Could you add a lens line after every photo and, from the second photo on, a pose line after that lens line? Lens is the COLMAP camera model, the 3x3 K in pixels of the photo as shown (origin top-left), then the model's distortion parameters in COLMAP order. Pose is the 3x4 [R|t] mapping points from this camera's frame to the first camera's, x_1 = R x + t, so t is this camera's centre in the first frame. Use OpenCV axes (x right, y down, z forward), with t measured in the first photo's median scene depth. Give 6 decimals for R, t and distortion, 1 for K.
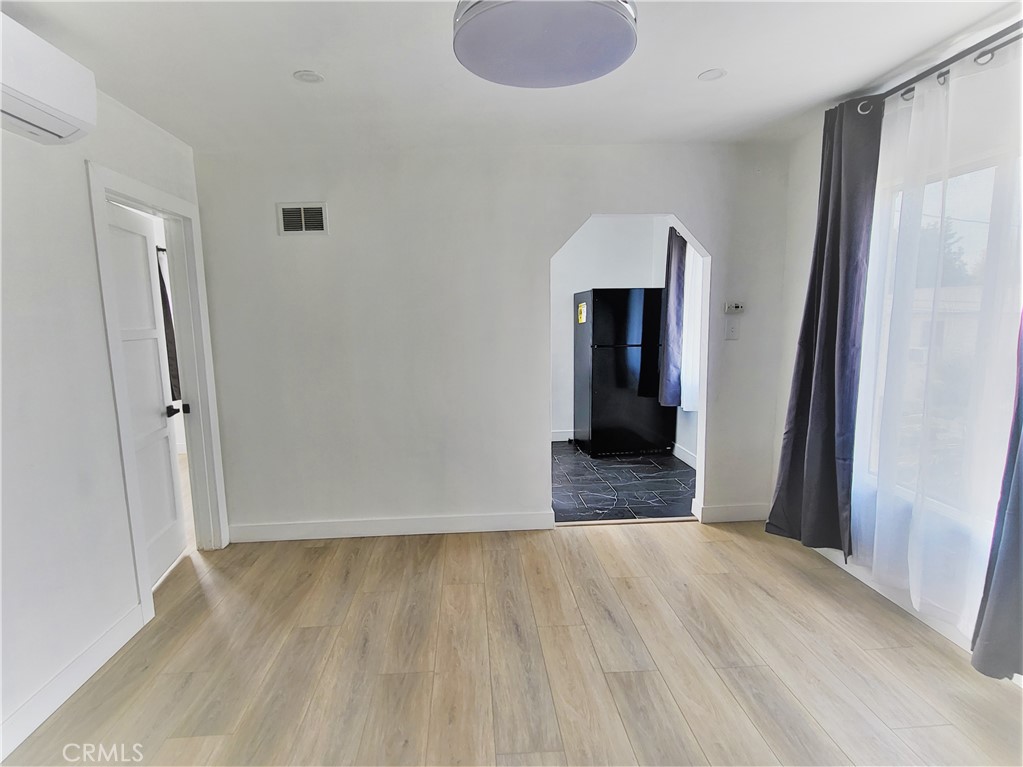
lens RADIAL K [[528.1, 0, 498.4], [0, 528.1, 383.6], [0, 0, 1]] dist [-0.000424, -0.000196]
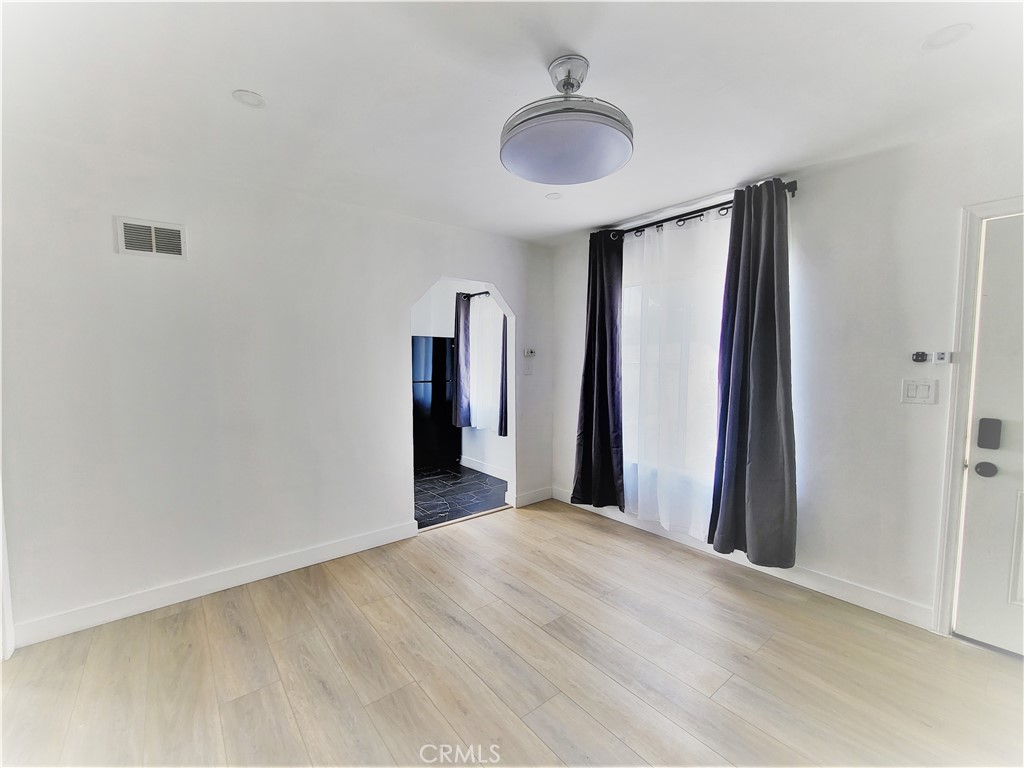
lens RADIAL K [[428.2, 0, 502.1], [0, 428.2, 385.7], [0, 0, 1]] dist [-0.000344, -0.000064]
pose [[0.819062, -0.015485, 0.573496, -0.347490], [0.056739, 0.996921, -0.054117, 0.006384], [-0.570893, 0.076865, 0.817419, 0.111217]]
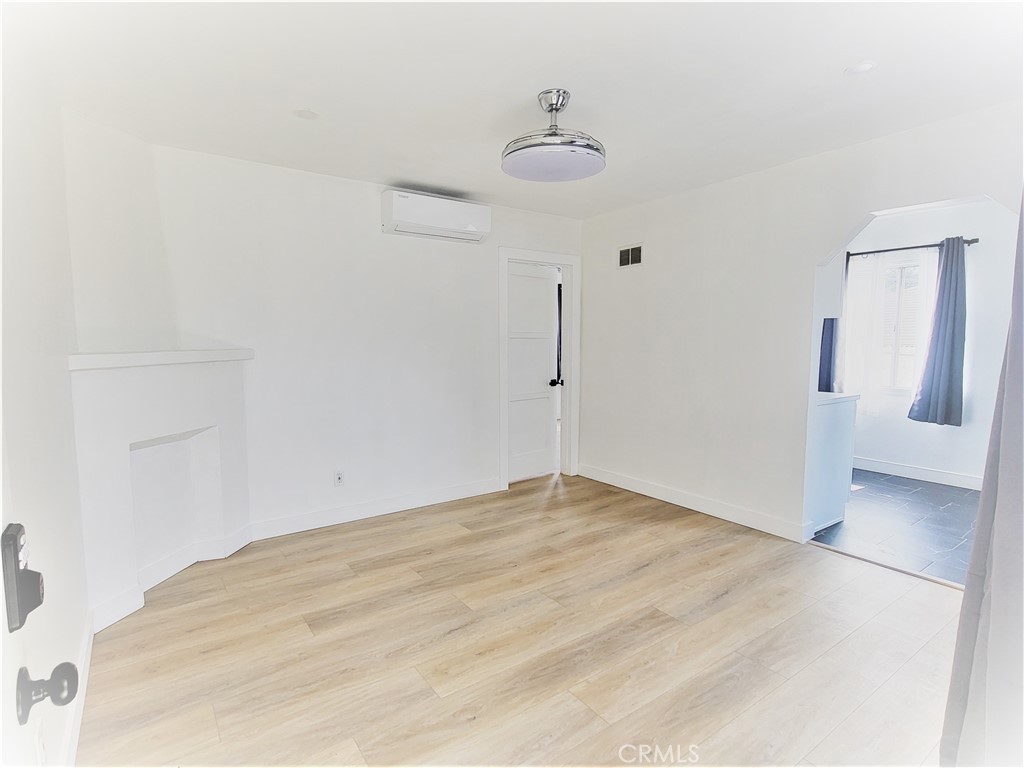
lens RADIAL K [[520.8, 0, 500.4], [0, 520.8, 383.4], [0, 0, 1]] dist [-0.000425, -0.001392]
pose [[0.519809, 0.092602, -0.849249, 0.748169], [-0.119046, 0.992260, 0.035330, 0.018432], [0.845947, 0.082735, 0.526809, 0.004725]]
